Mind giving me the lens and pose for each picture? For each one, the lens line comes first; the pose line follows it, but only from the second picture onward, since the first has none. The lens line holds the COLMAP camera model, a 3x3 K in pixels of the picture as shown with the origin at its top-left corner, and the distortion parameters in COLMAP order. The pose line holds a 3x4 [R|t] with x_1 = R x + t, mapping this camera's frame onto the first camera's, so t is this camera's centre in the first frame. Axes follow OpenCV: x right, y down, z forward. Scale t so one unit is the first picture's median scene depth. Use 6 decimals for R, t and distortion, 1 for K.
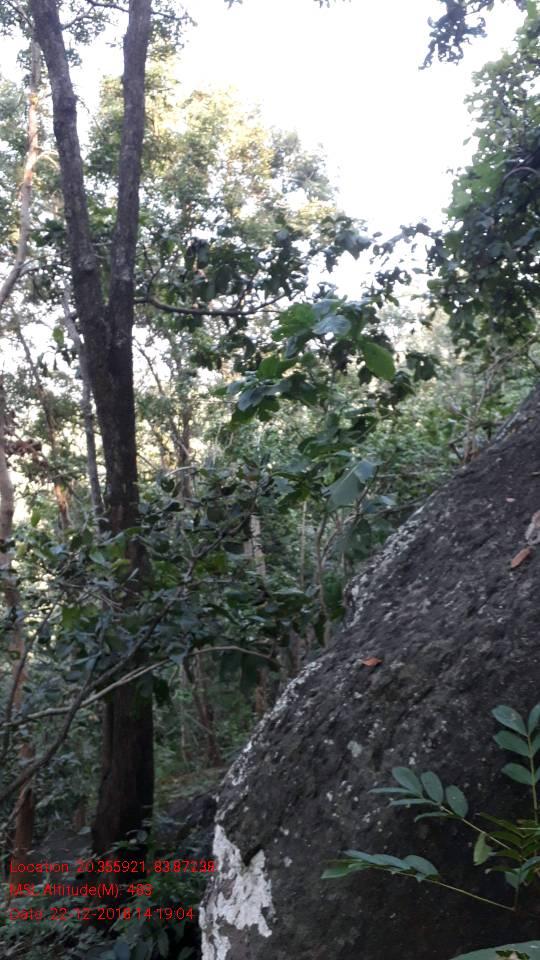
lens RADIAL K [[764.3, 0, 269.4], [0, 764.3, 477.2], [0, 0, 1]] dist [0.179681, -0.499788]
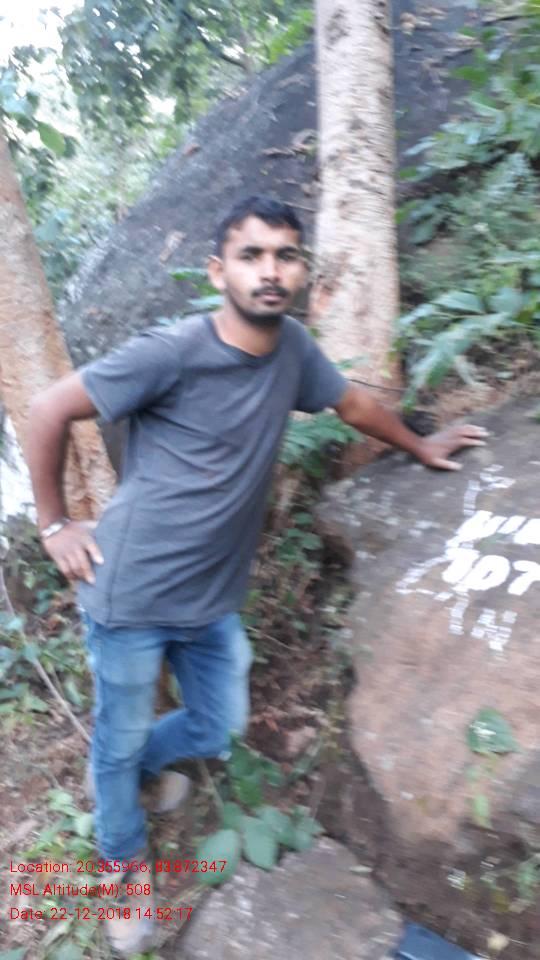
lens RADIAL K [[757.3, 0, 244.3], [0, 757.3, 505.5], [0, 0, 1]] dist [-0.003747, -0.042010]
pose [[0.900998, -0.121087, 0.416581, -0.340933], [-0.008537, 0.955122, 0.296088, 0.129186], [-0.433738, -0.270332, 0.859530, -0.825142]]
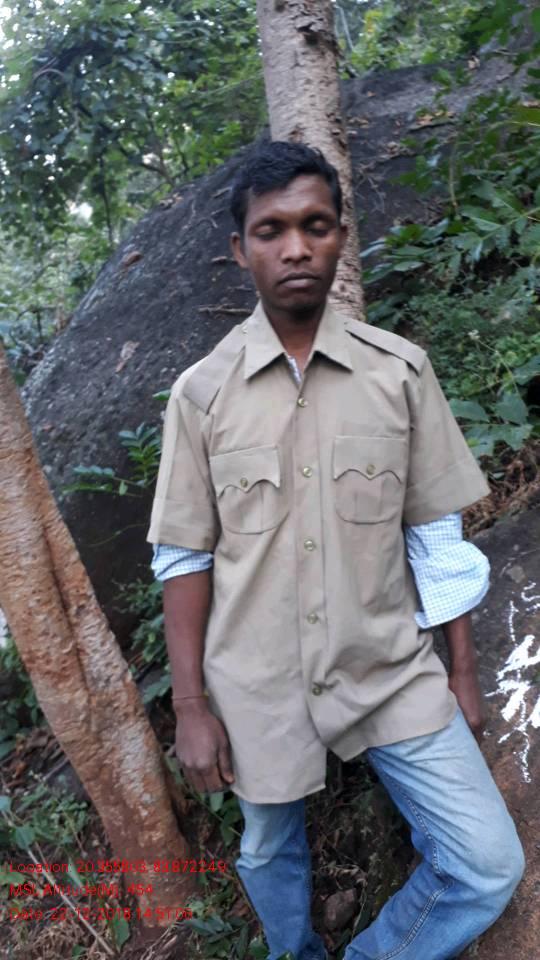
lens RADIAL K [[764.3, 0, 269.4], [0, 764.3, 477.2], [0, 0, 1]] dist [0.179681, -0.499788]
pose [[0.836406, -0.119621, 0.534899, -0.379870], [0.043923, 0.987384, 0.152131, 0.093302], [-0.546348, -0.103749, 0.831107, -0.727532]]
